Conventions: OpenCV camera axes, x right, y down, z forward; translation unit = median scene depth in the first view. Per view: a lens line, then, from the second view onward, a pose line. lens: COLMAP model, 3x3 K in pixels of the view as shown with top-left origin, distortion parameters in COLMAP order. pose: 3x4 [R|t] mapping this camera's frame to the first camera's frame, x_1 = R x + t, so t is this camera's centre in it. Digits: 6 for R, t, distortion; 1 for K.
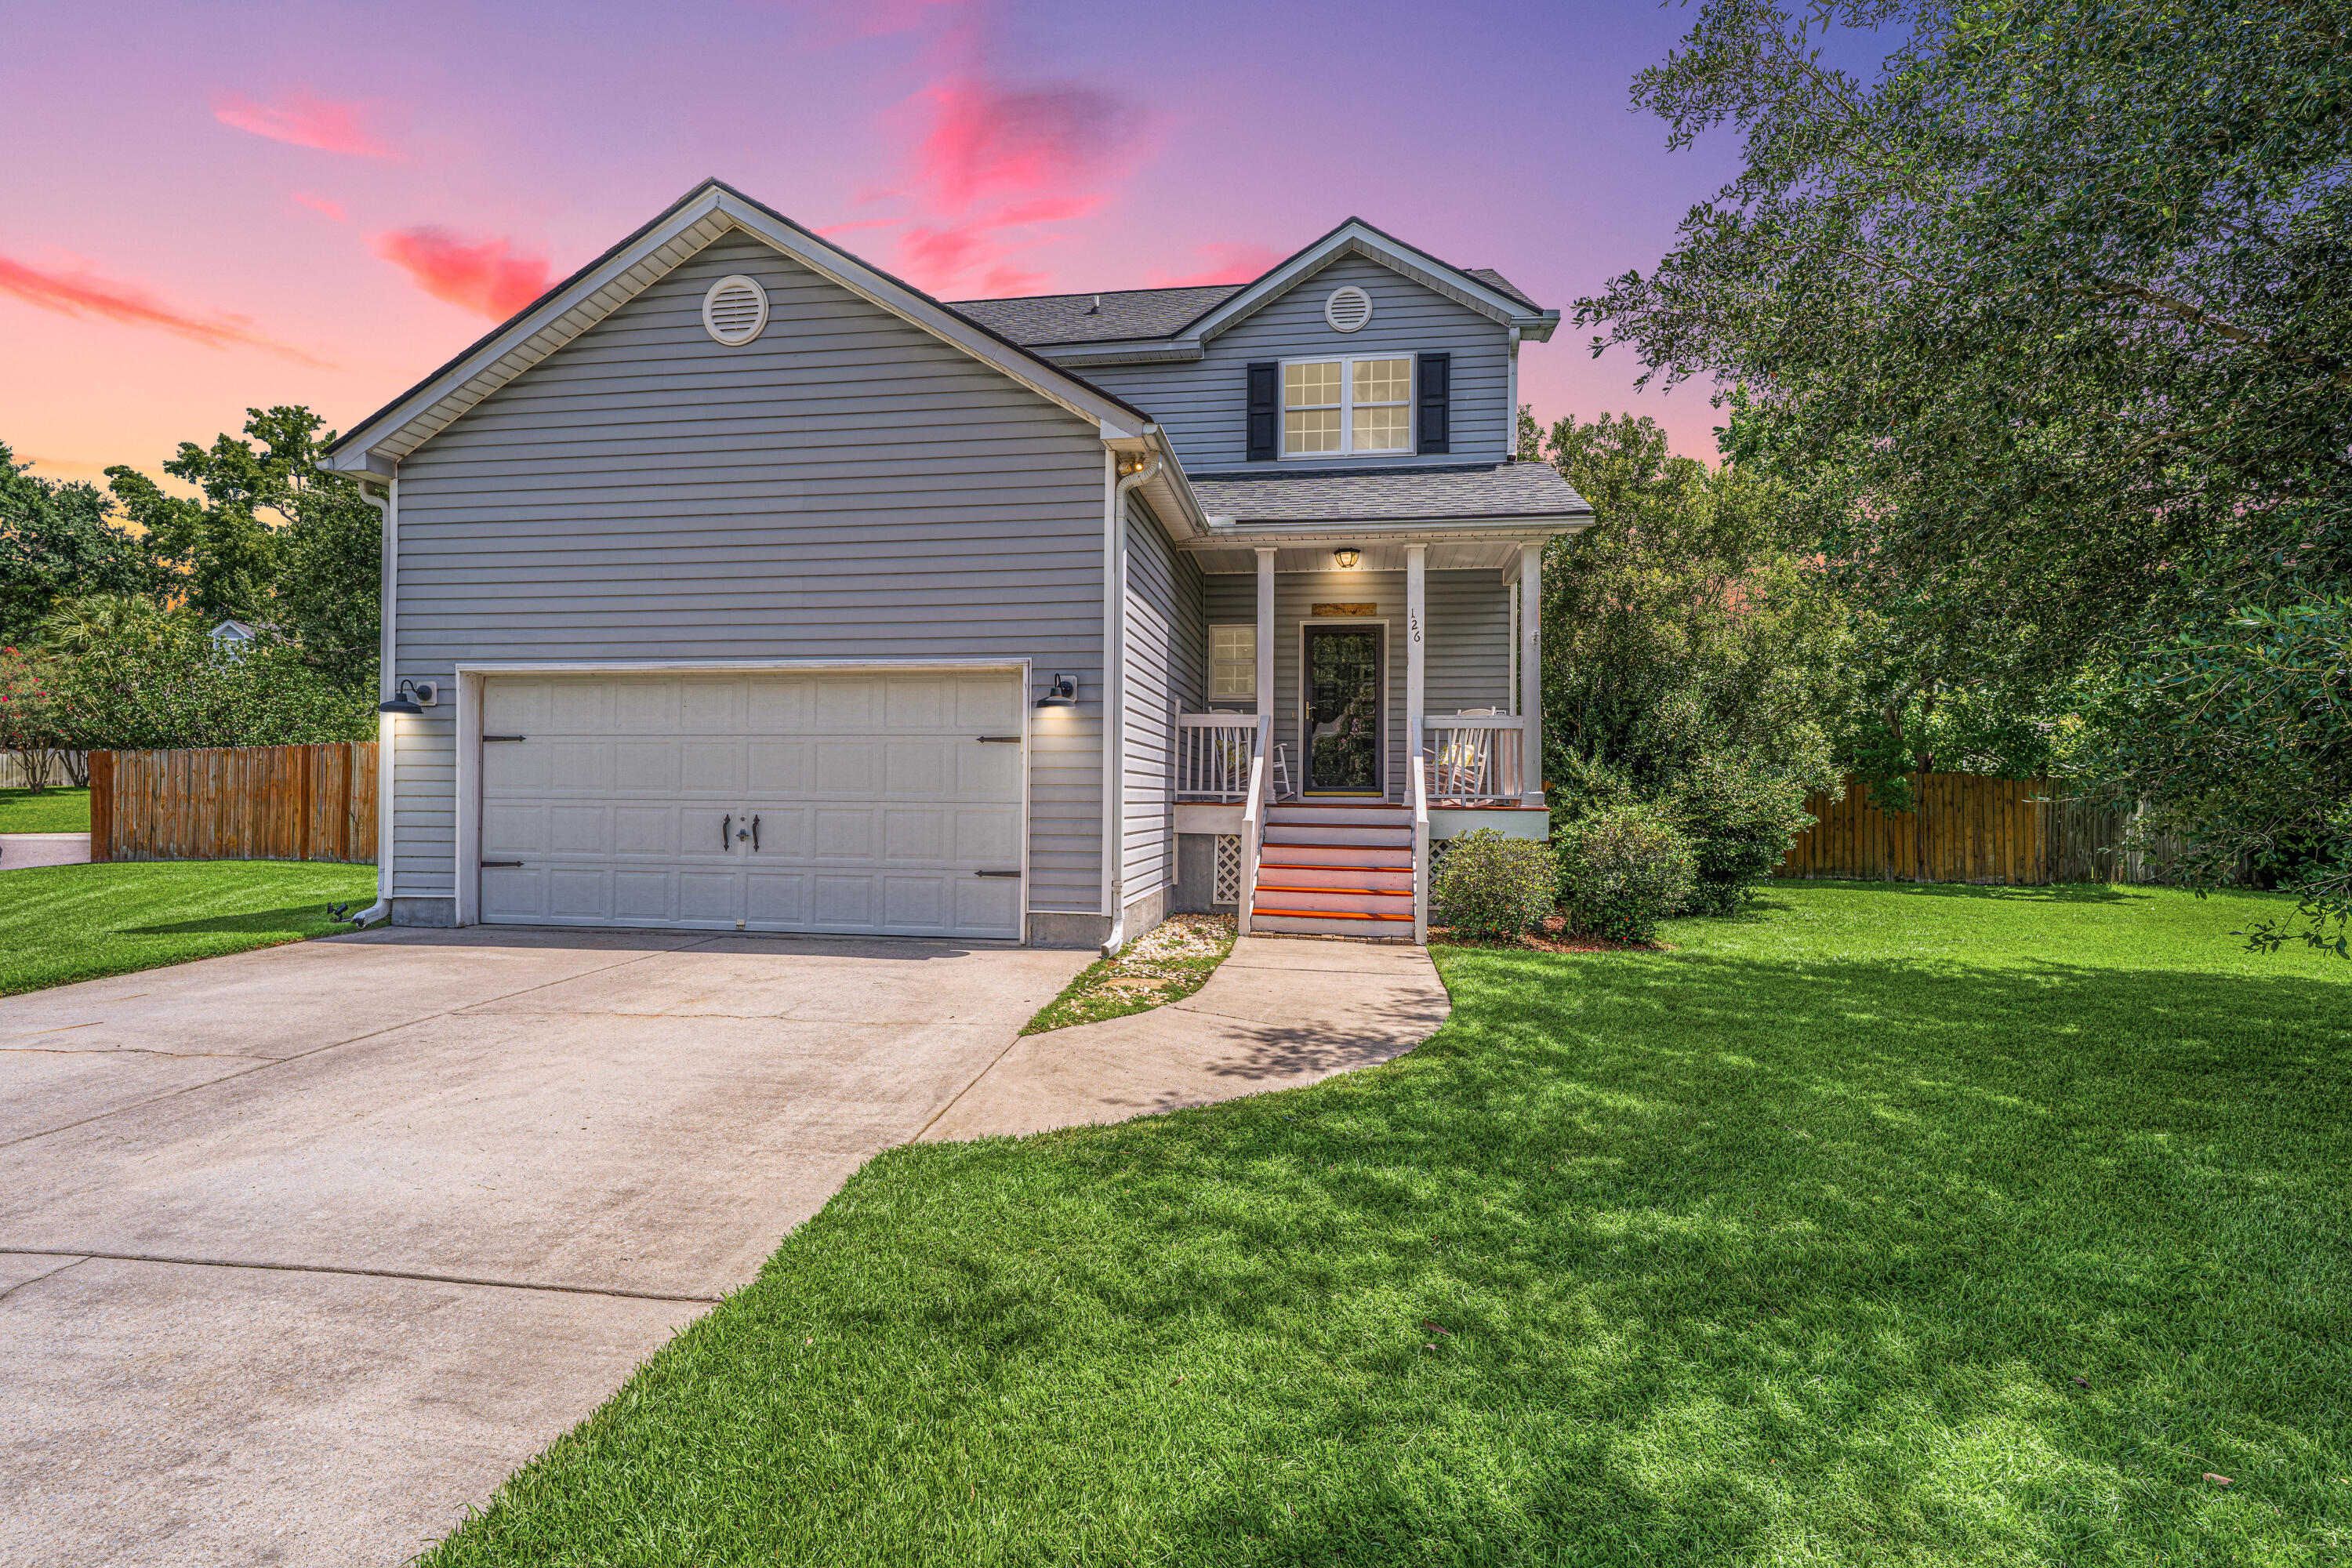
lens RADIAL K [[1216.7, 0, 1111.5], [0, 1216.7, 792.4], [0, 0, 1]] dist [0.001853, -0.000079]
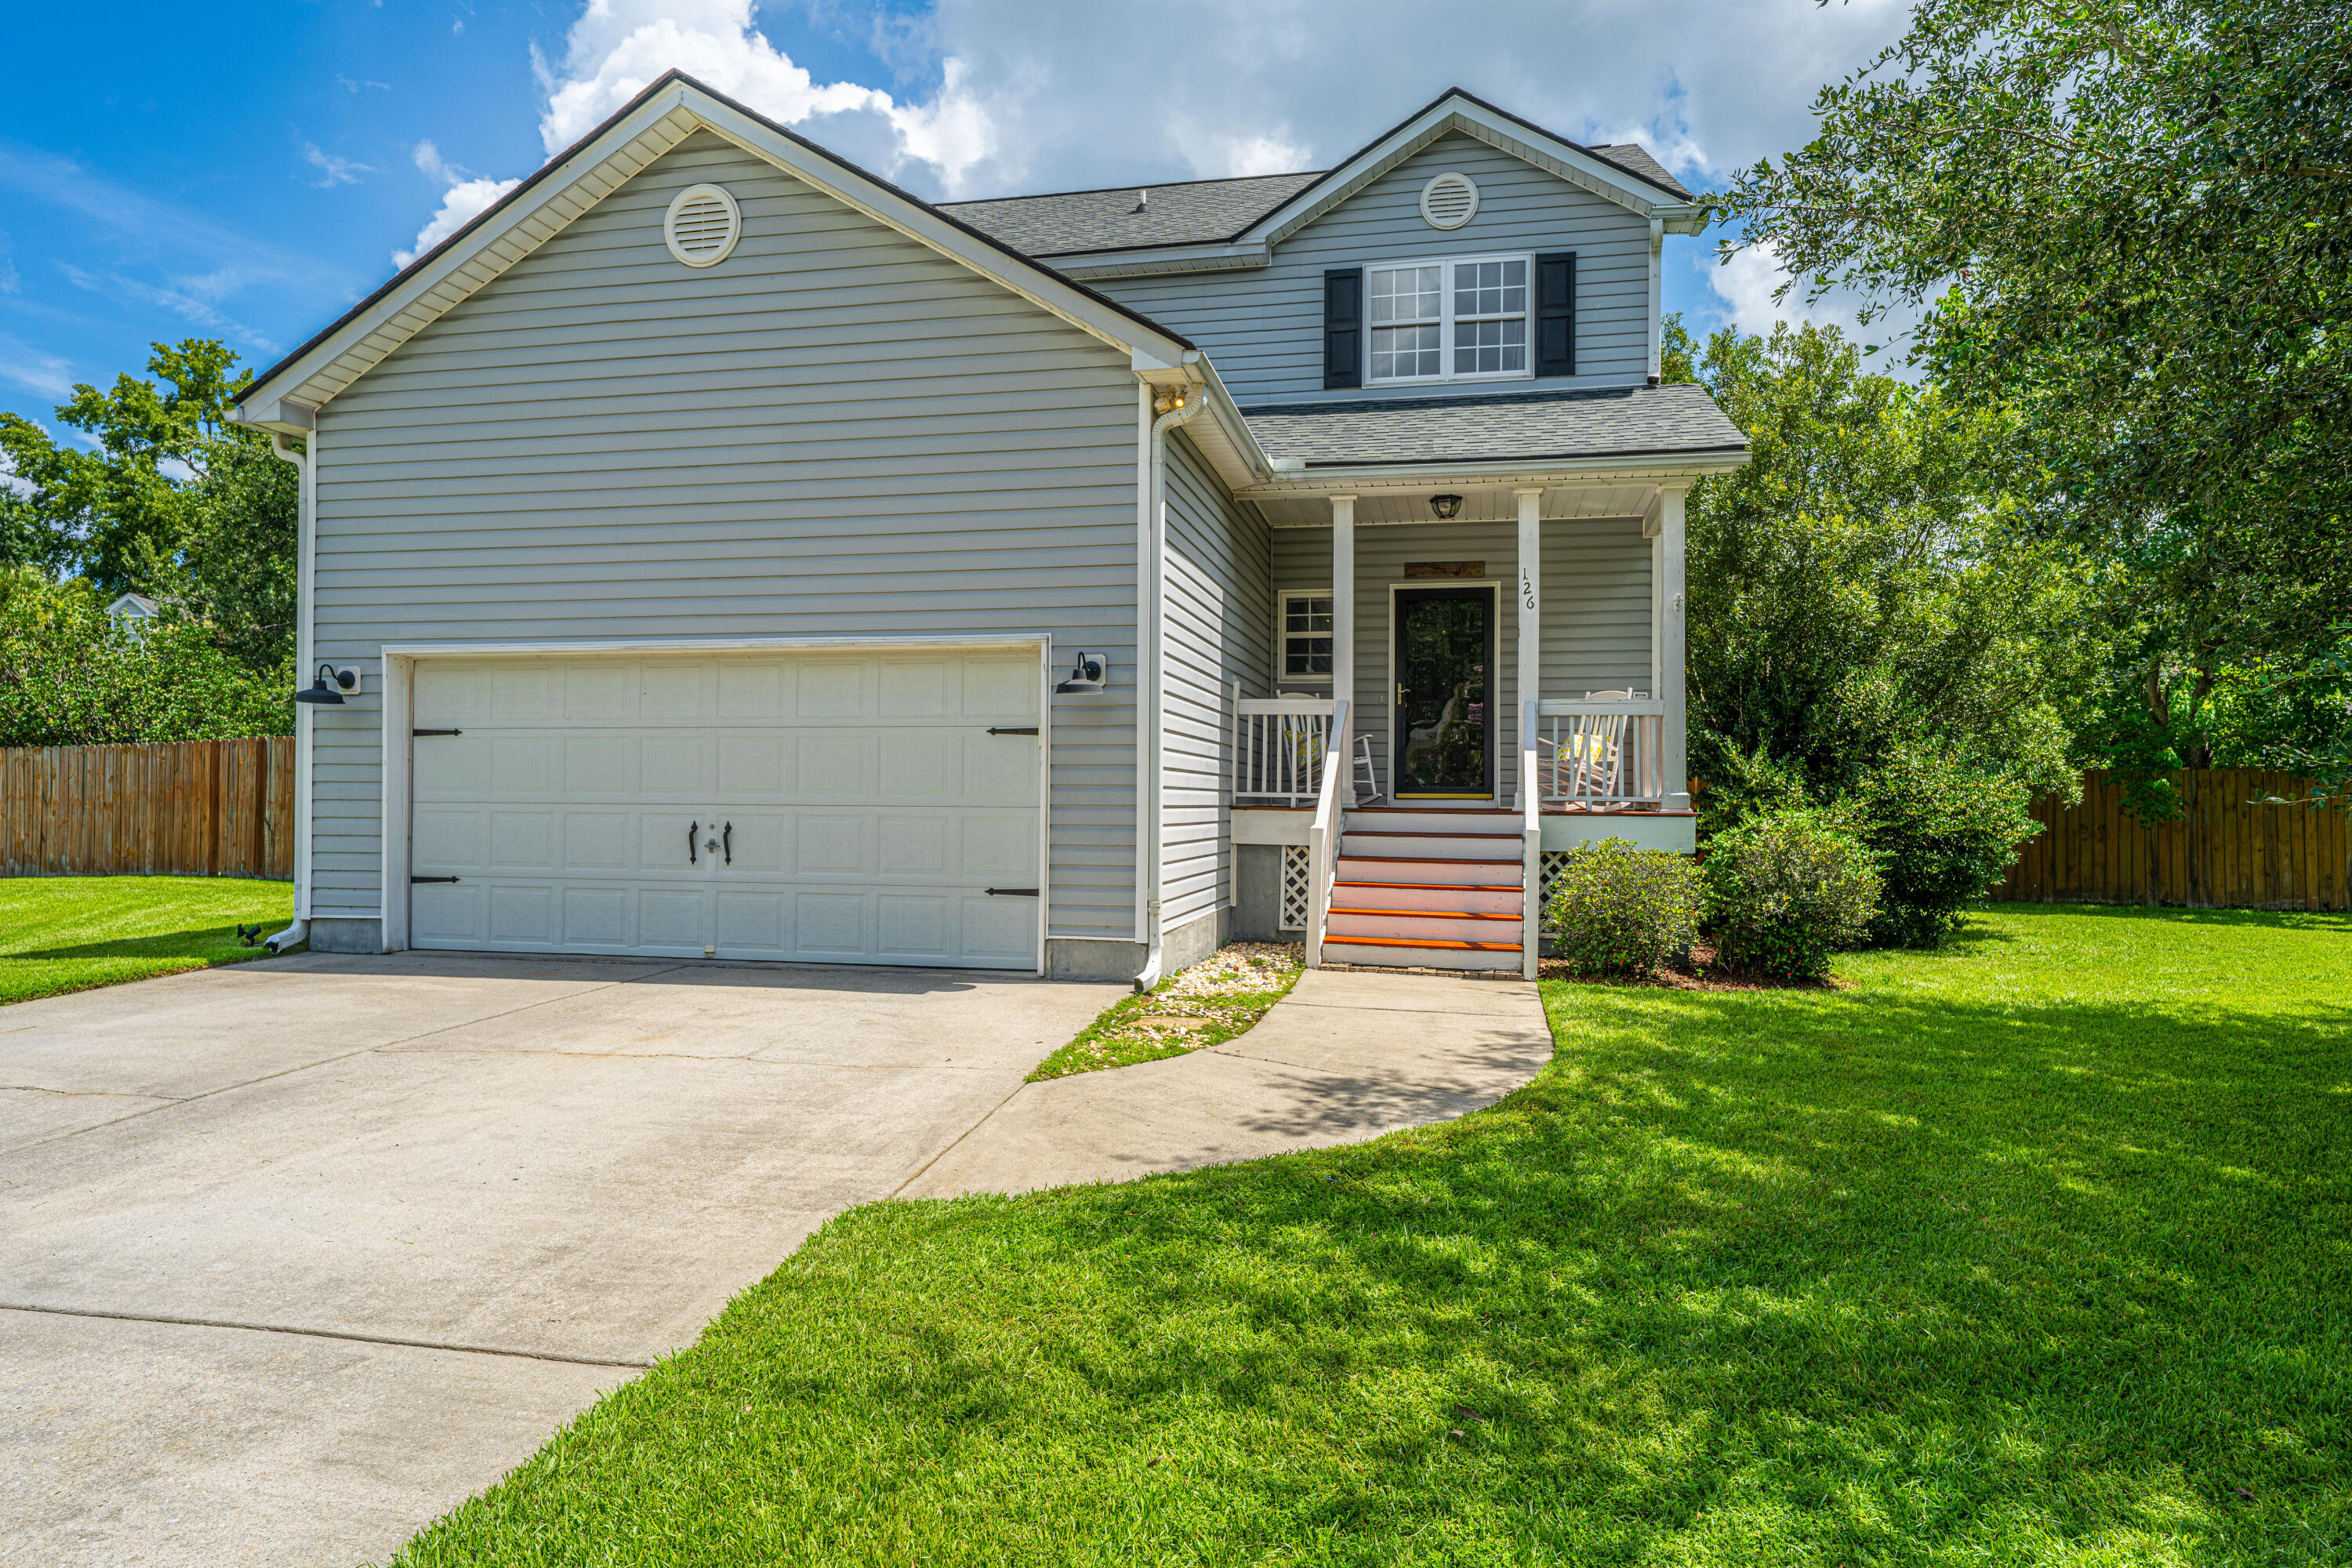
lens RADIAL K [[1502.6, 0, 1090.4], [0, 1502.6, 789.2], [0, 0, 1]] dist [0.003653, -0.001017]
pose [[0.998278, -0.001669, -0.058641, 0.016231], [0.001430, 0.999990, -0.004120, 0.000555], [0.058648, 0.004029, 0.998271, -0.020676]]
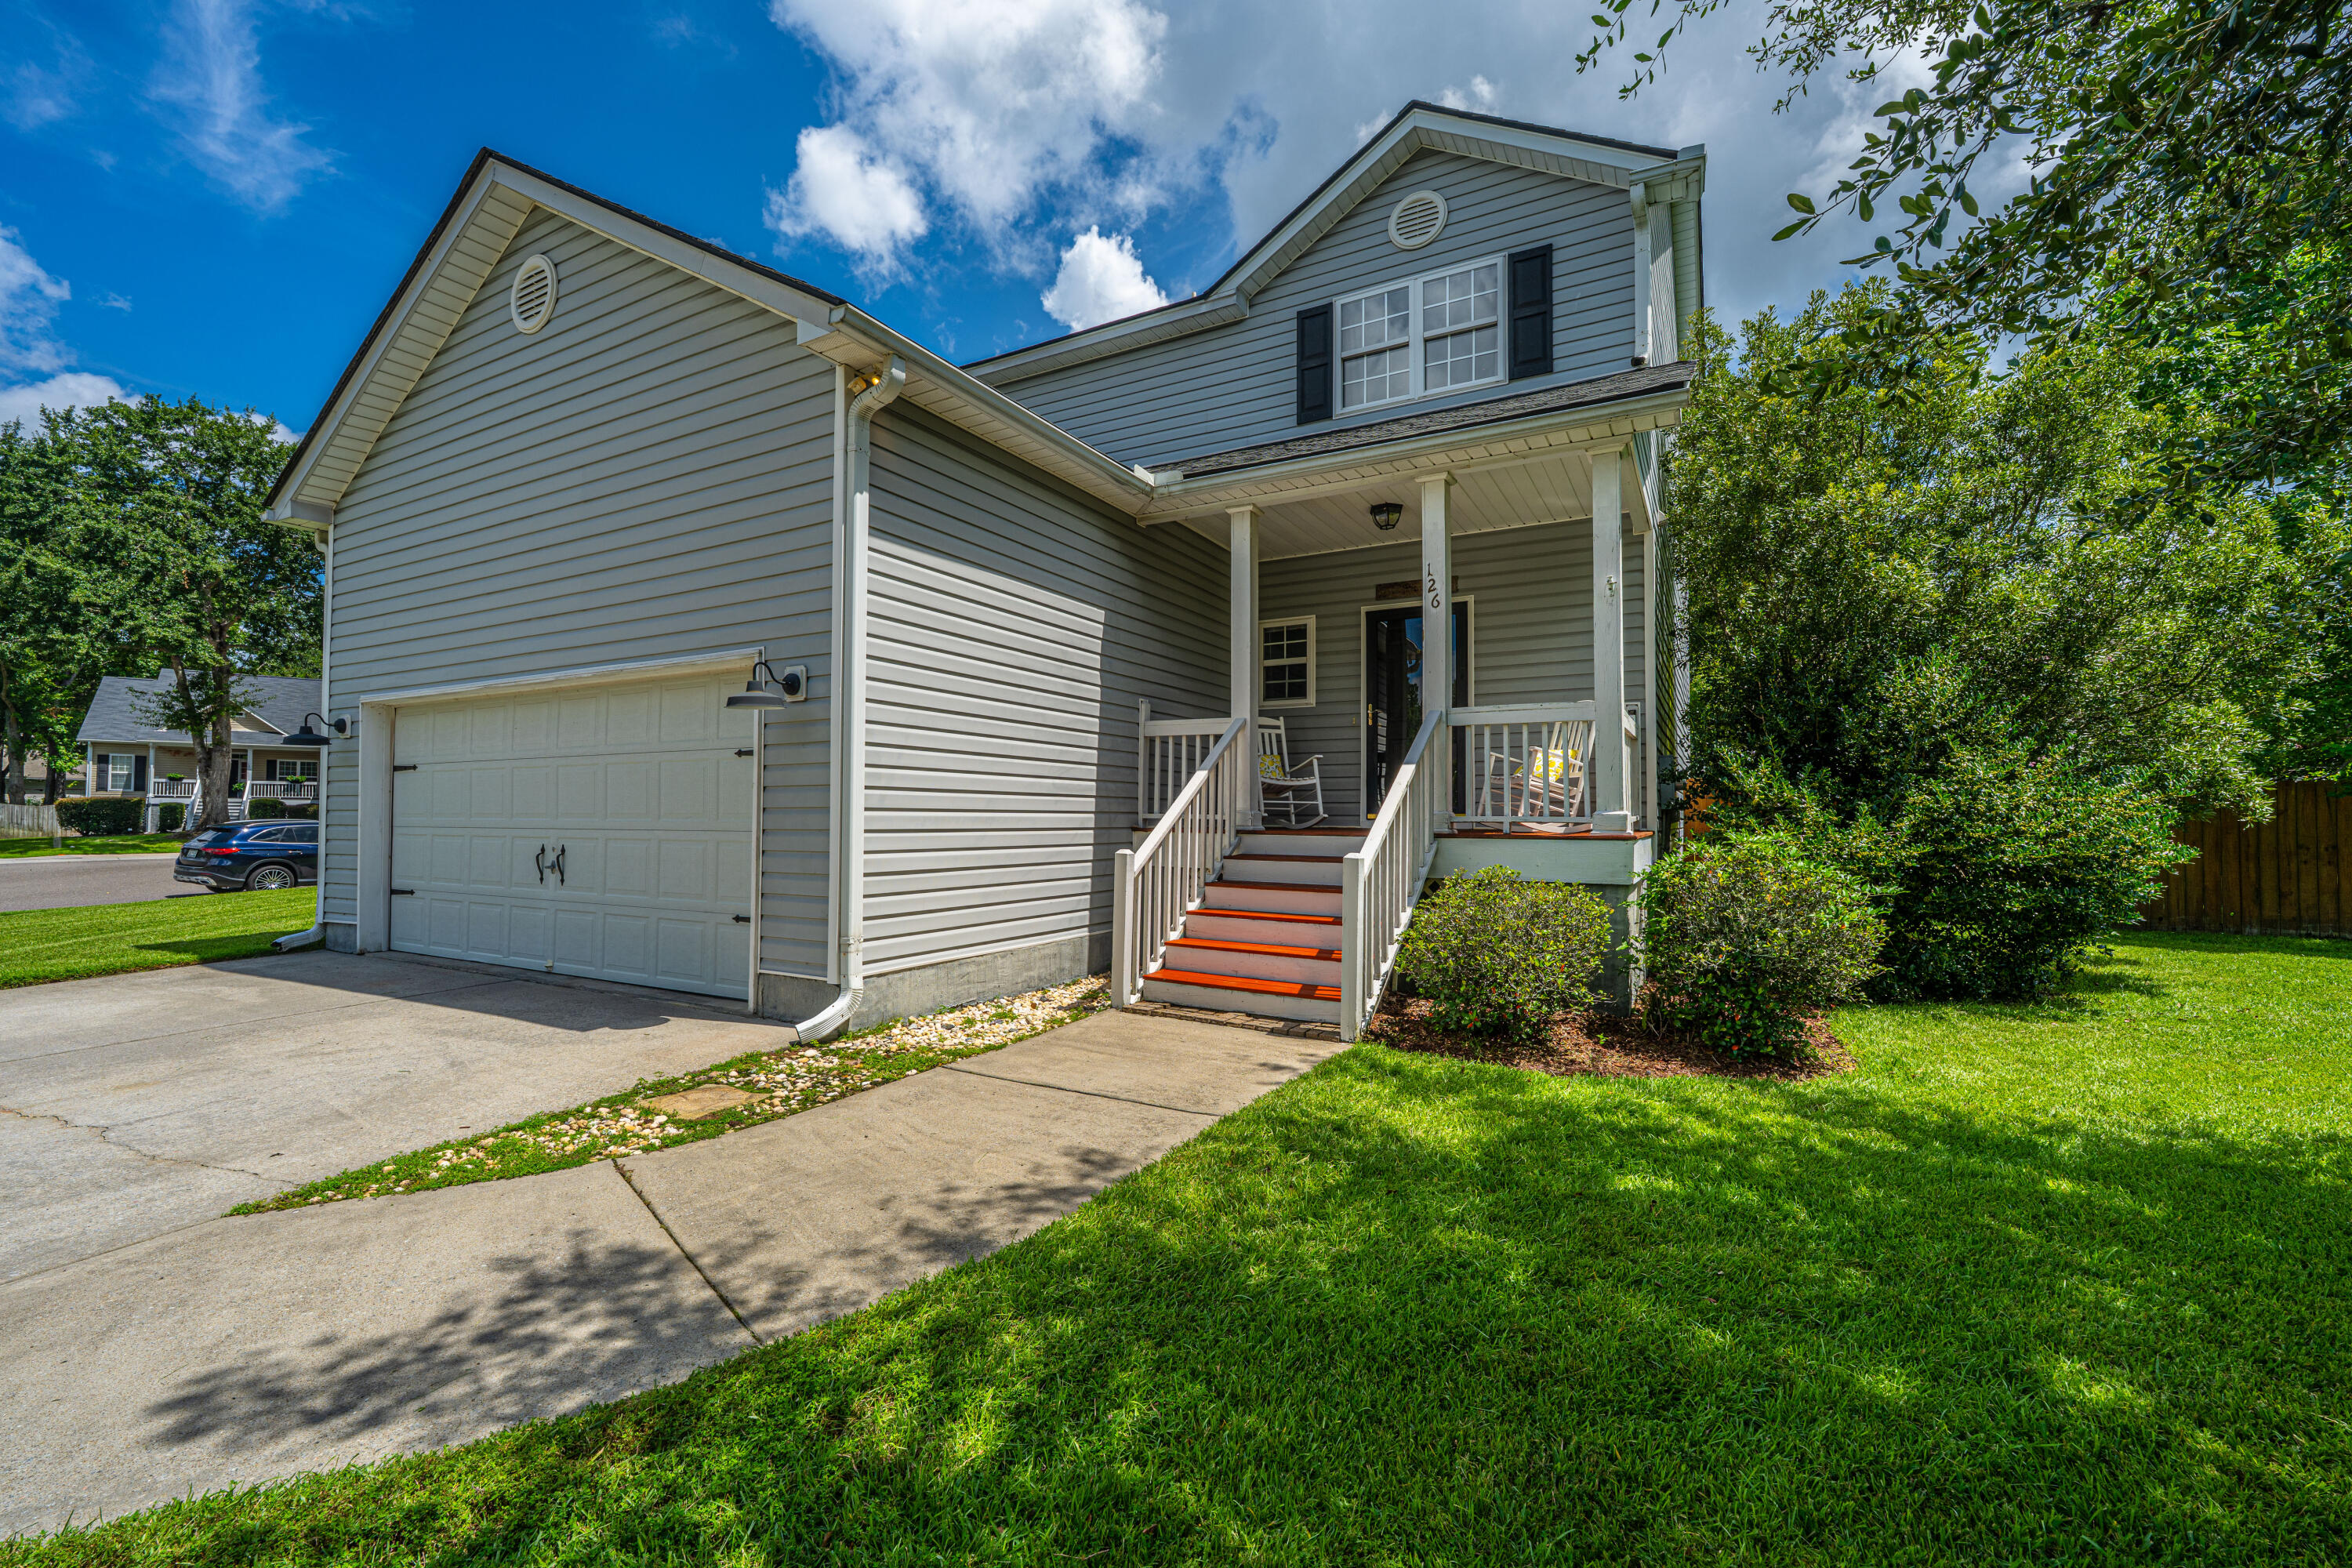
lens RADIAL K [[1006.7, 0, 1067.3], [0, 1006.7, 796.1], [0, 0, 1]] dist [0.001469, 0.000352]
pose [[0.928520, -0.014285, -0.371009, 0.270040], [0.006798, 0.999746, -0.021481, 0.000812], [0.371221, 0.017423, 0.928381, 0.359153]]
